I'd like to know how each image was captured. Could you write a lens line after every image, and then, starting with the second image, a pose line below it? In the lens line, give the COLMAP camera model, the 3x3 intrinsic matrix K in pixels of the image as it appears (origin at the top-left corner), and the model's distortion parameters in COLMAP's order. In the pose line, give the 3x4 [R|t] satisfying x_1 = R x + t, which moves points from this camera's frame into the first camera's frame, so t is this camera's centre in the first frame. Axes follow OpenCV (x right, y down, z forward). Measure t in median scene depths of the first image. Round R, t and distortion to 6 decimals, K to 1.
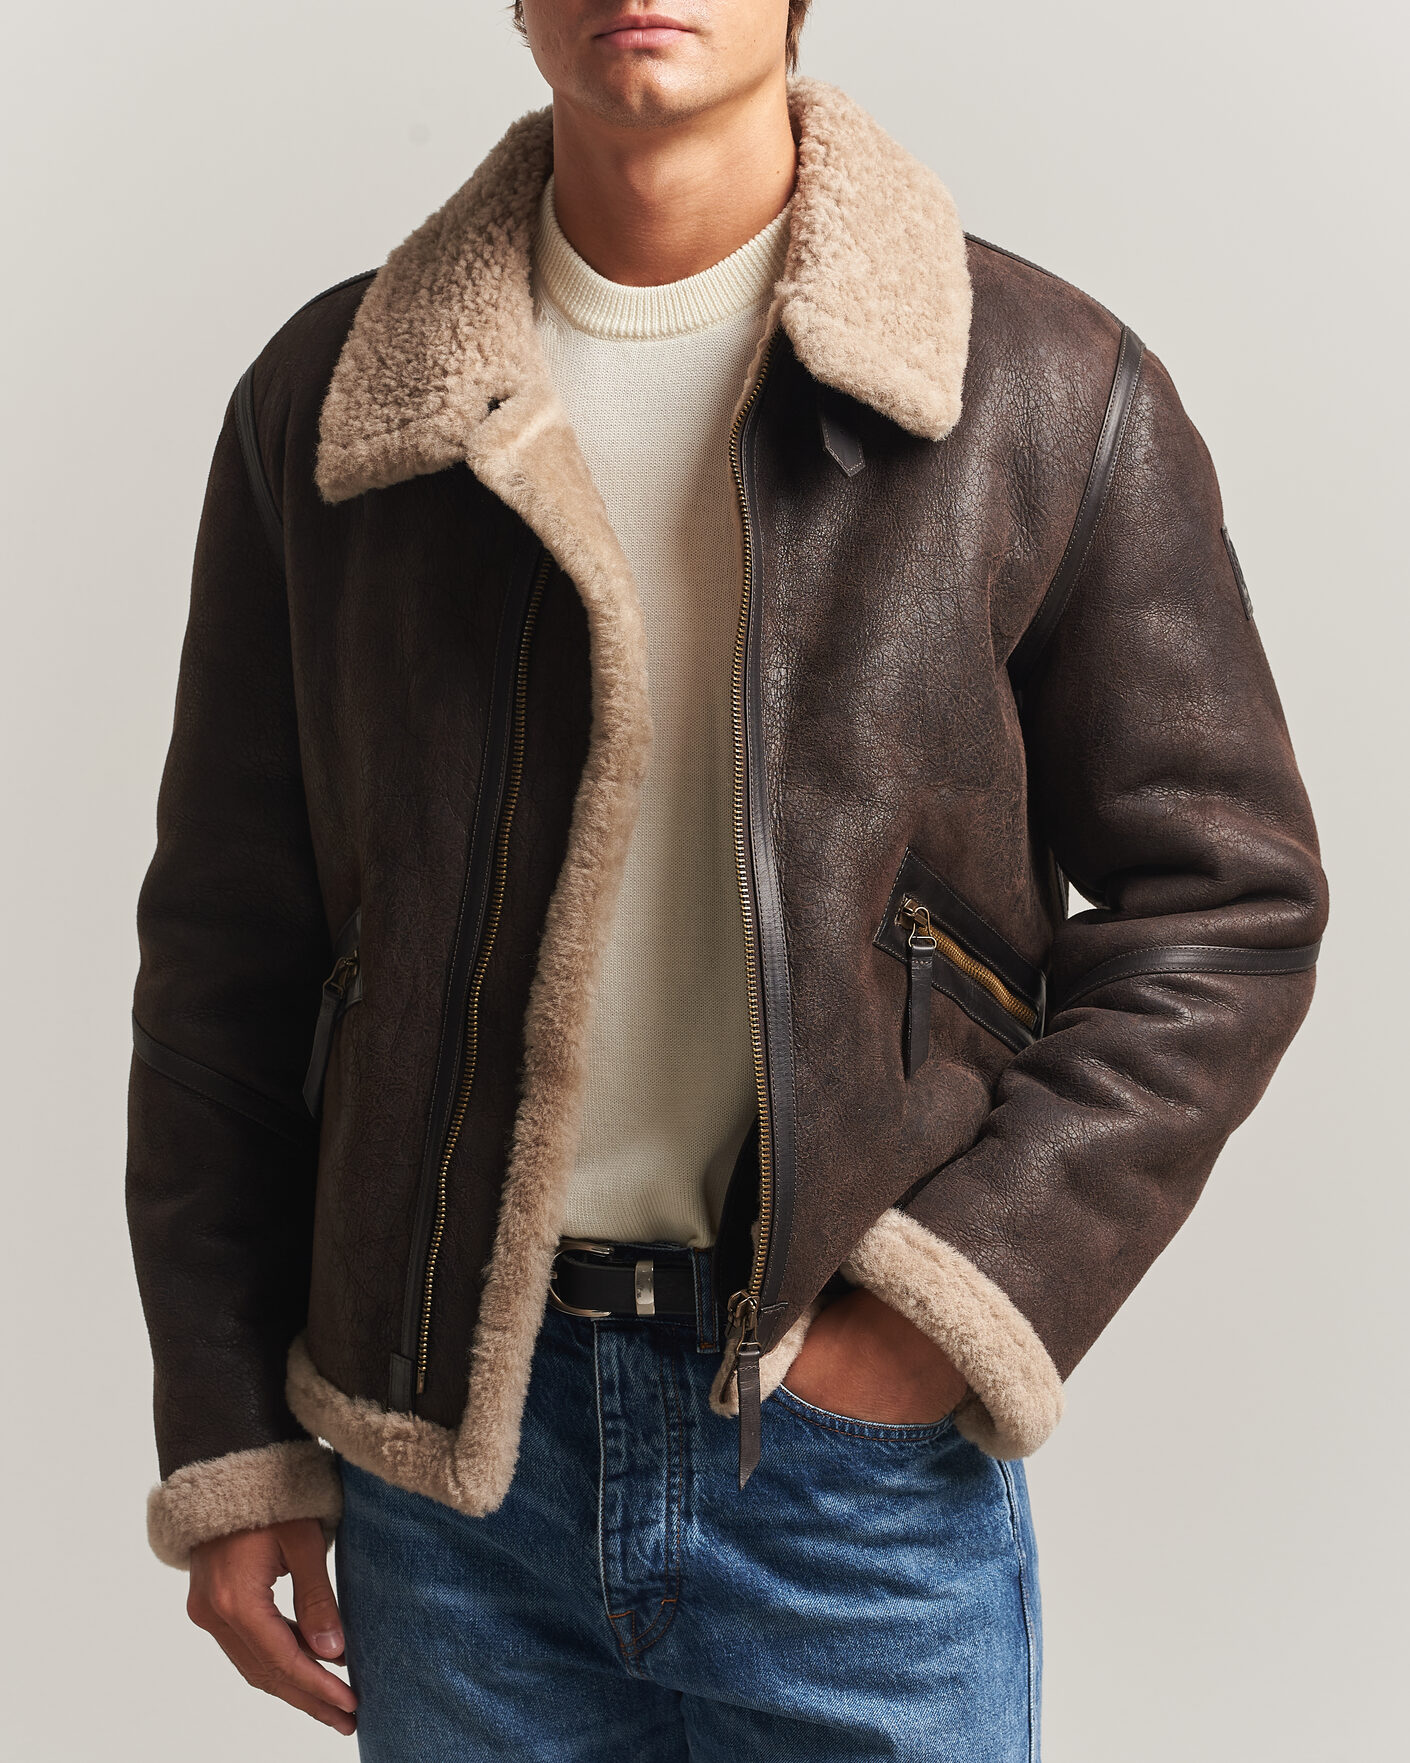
lens RADIAL K [[4670.0, 0, 698.2], [0, 4670.0, 876.4], [0, 0, 1]] dist [0.680177, 0.000000]
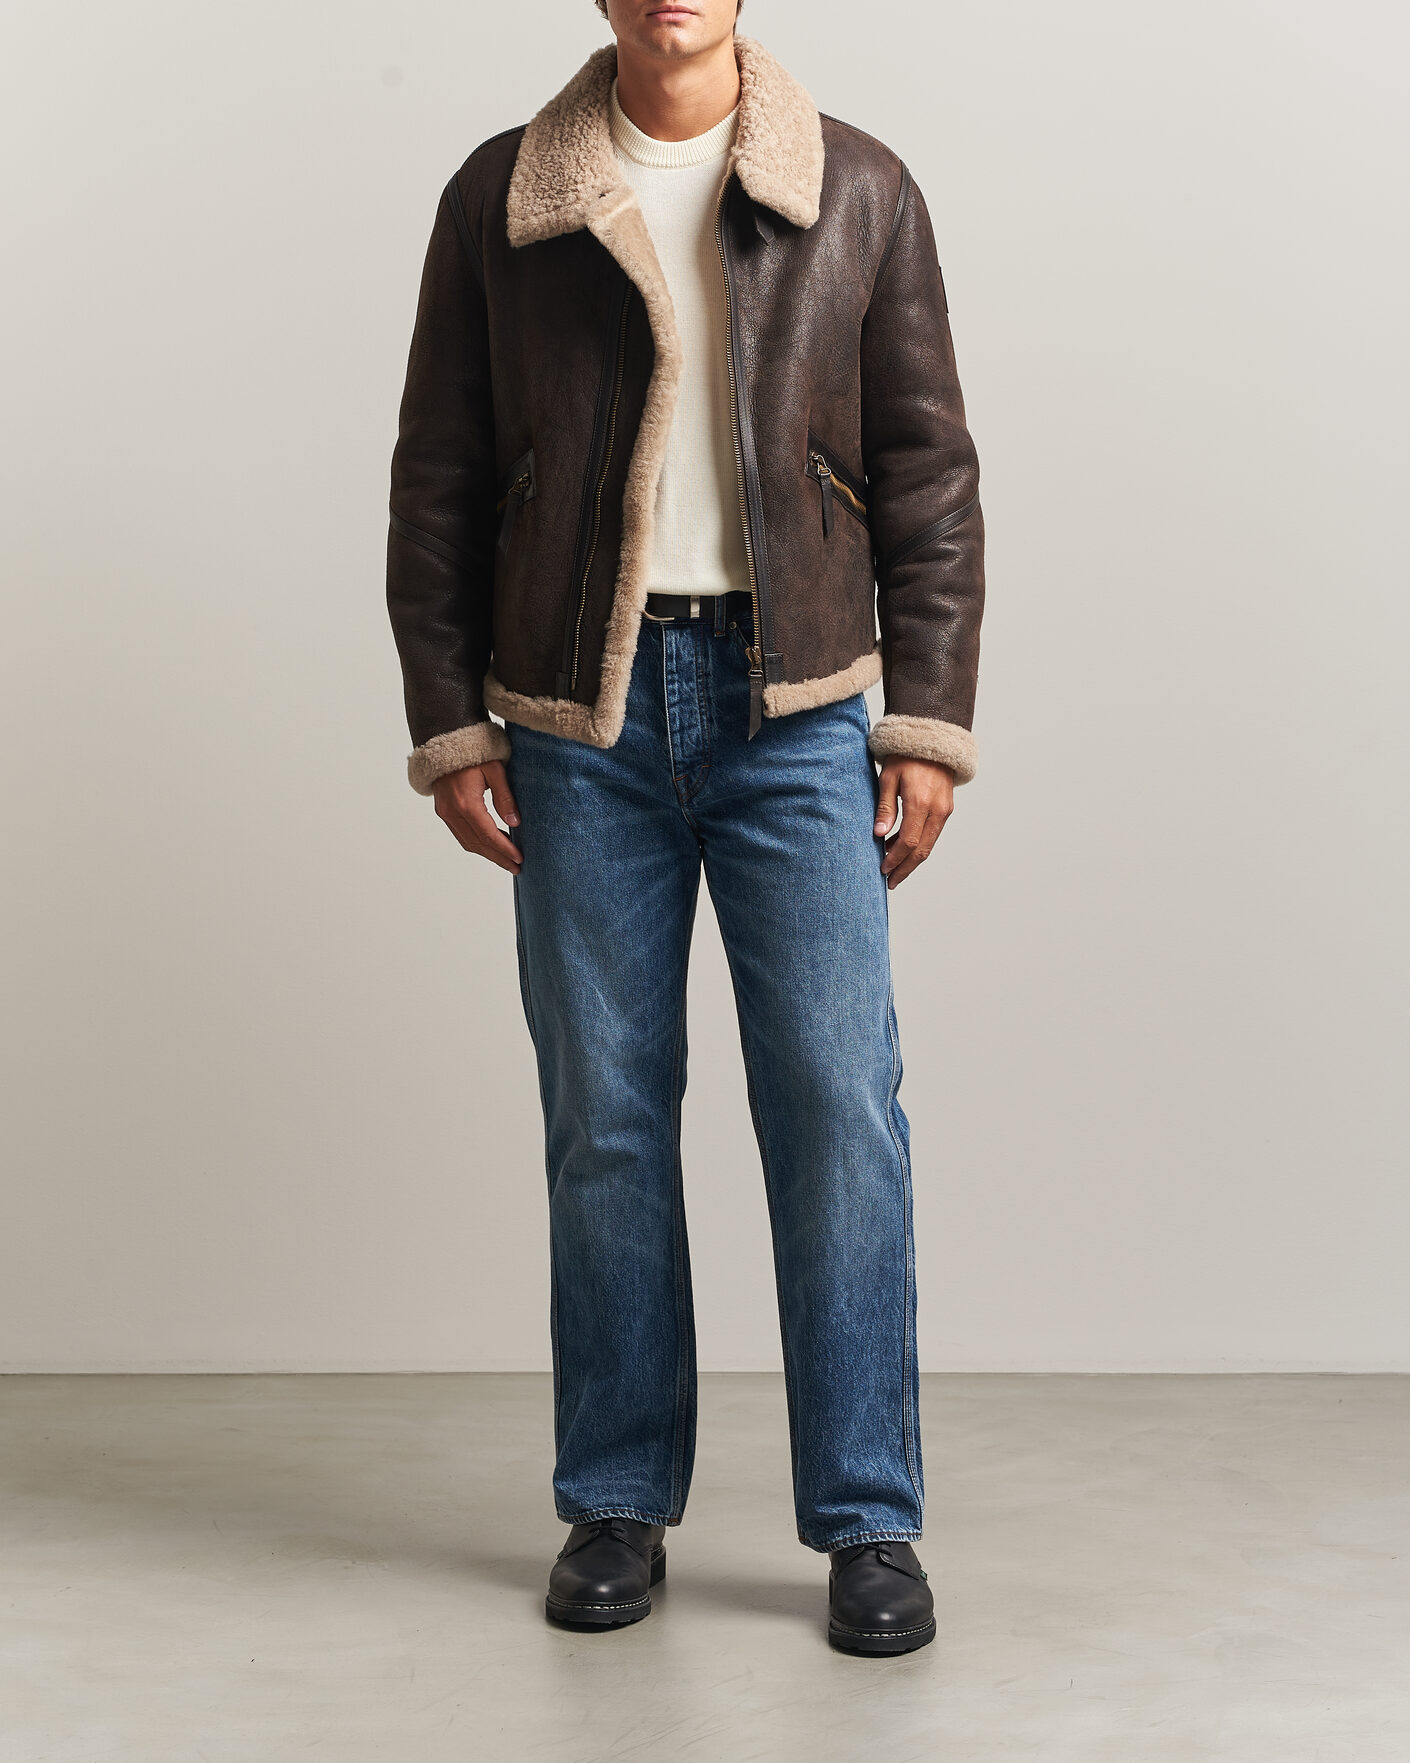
lens RADIAL K [[4670.0, 0, 703.7], [0, 4670.0, 875.9], [0, 0, 1]] dist [0.680177, 0.000000]
pose [[0.998511, -0.052361, 0.015284, -0.042983], [0.049796, 0.989407, 0.136361, -0.086007], [-0.022262, -0.135397, 0.990541, -1.059335]]
